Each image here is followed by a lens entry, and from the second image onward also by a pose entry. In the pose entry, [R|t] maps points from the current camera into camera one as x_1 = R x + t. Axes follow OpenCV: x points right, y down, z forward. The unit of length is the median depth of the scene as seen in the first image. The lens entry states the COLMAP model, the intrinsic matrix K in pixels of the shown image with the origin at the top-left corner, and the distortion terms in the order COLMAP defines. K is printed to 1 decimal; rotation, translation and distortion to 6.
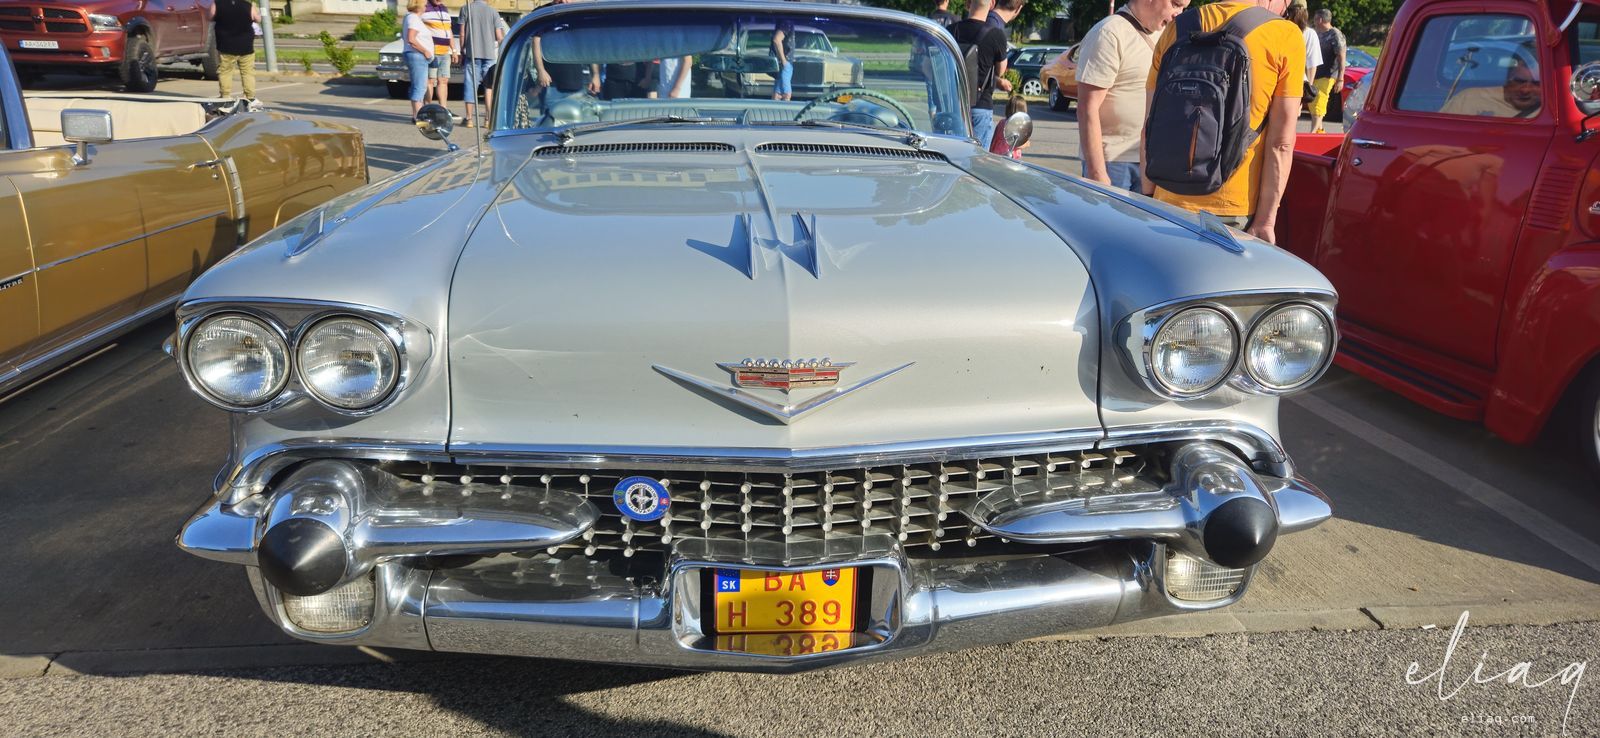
lens RADIAL K [[1107.0, 0, 795.7], [0, 1107.0, 367.0], [0, 0, 1]] dist [0.076330, -0.041293]
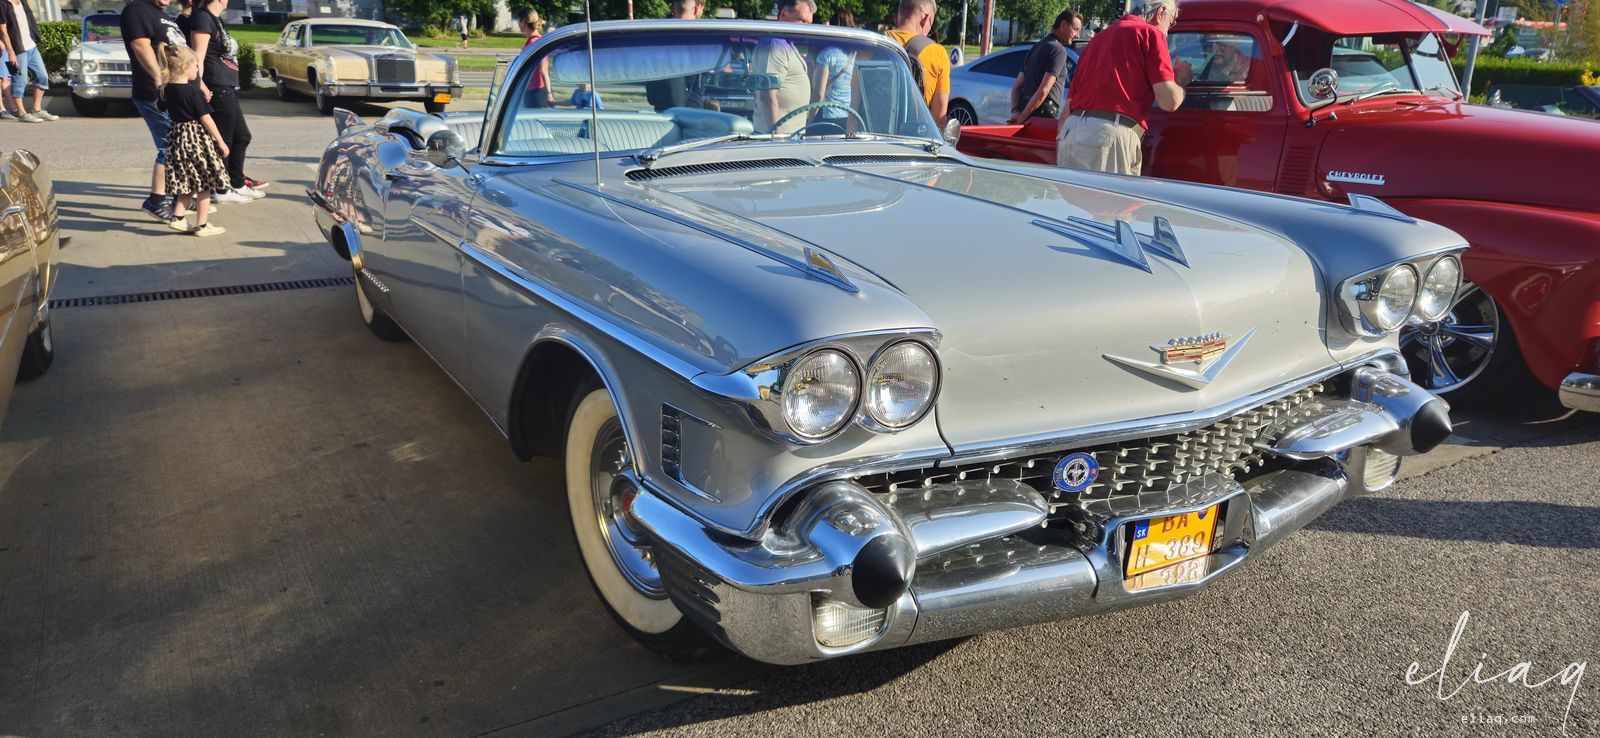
lens RADIAL K [[1107.0, 0, 801.4], [0, 1107.0, 367.0], [0, 0, 1]] dist [0.076330, -0.041293]
pose [[0.905173, -0.124883, 0.406282, -0.845778], [0.122302, 0.991963, 0.032428, -0.062093], [-0.407067, 0.020336, 0.913172, 0.056496]]
